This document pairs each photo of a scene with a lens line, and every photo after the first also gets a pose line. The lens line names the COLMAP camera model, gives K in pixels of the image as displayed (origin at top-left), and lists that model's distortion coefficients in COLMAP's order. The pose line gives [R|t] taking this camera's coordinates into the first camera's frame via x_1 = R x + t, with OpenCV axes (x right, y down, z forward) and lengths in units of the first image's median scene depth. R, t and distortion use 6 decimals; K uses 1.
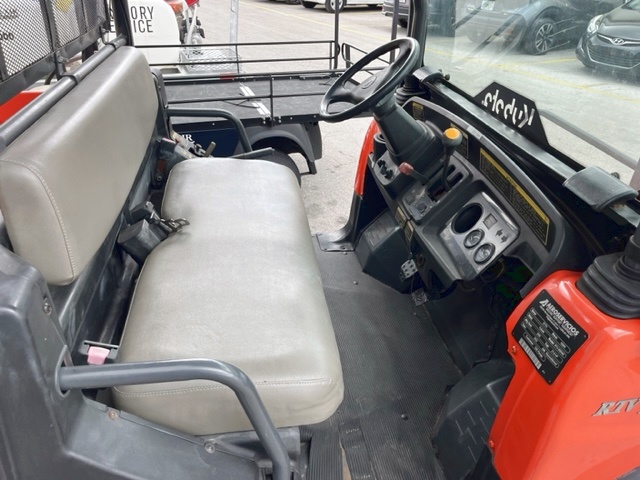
lens RADIAL K [[488.9, 0, 320.0], [0, 488.9, 240.0], [0, 0, 1]] dist [-0.001099, -0.006982]
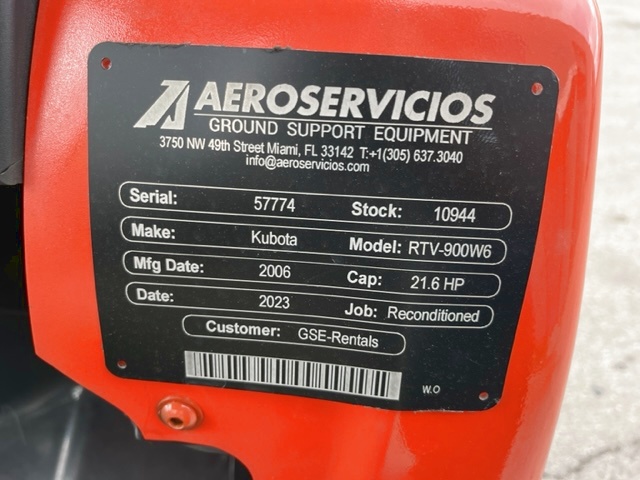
lens RADIAL K [[488.9, 0, 320.0], [0, 488.9, 240.0], [0, 0, 1]] dist [-0.001099, -0.006982]
pose [[0.219245, -0.612712, 0.759287, 0.295614], [0.442389, 0.756054, 0.482363, 0.097736], [-0.869611, 0.230145, 0.436818, 0.826567]]
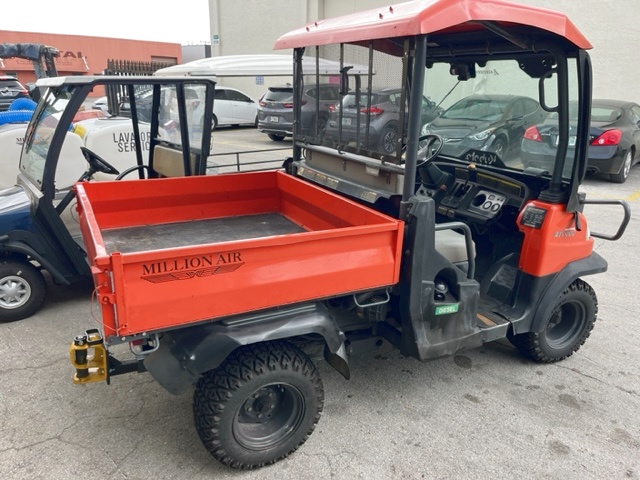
lens RADIAL K [[488.9, 0, 320.0], [0, 488.9, 240.0], [0, 0, 1]] dist [-0.001099, -0.006982]
pose [[0.947135, -0.114849, 0.299576, -1.570955], [0.175952, 0.966730, -0.185670, 0.597716], [-0.268285, 0.228565, 0.935832, -1.337394]]
